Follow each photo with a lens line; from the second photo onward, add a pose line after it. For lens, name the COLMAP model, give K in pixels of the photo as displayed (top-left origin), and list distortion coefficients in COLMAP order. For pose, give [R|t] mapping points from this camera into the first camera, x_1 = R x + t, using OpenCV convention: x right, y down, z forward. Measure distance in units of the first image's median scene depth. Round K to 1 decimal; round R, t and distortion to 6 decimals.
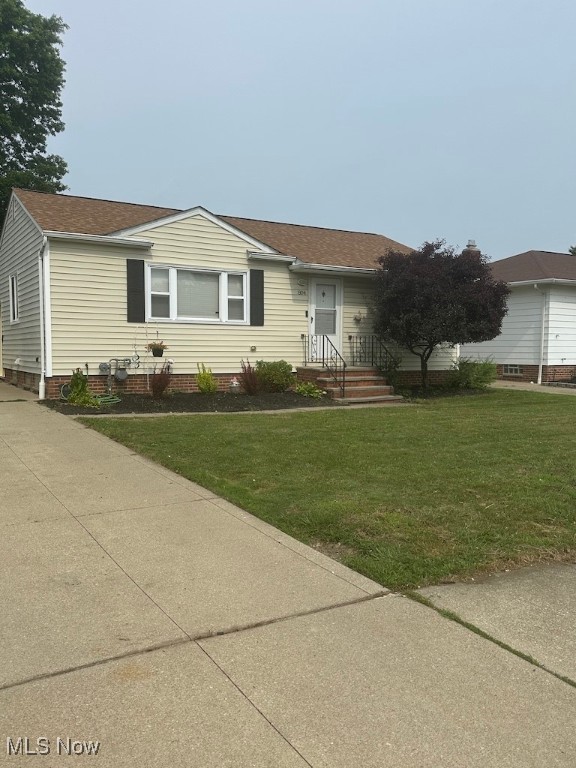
lens RADIAL K [[643.4, 0, 291.2], [0, 643.4, 383.7], [0, 0, 1]] dist [0.016599, 0.000263]
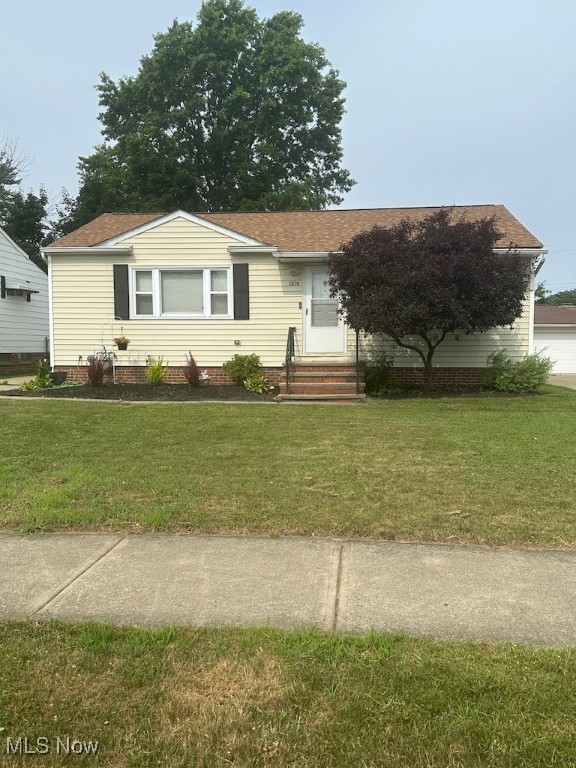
lens RADIAL K [[643.4, 0, 291.3], [0, 643.4, 385.3], [0, 0, 1]] dist [0.016599, 0.000263]
pose [[0.798801, 0.028698, -0.600911, 0.628524], [-0.028032, 0.999552, 0.010473, -0.000427], [0.600942, 0.008479, 0.799248, 0.252965]]
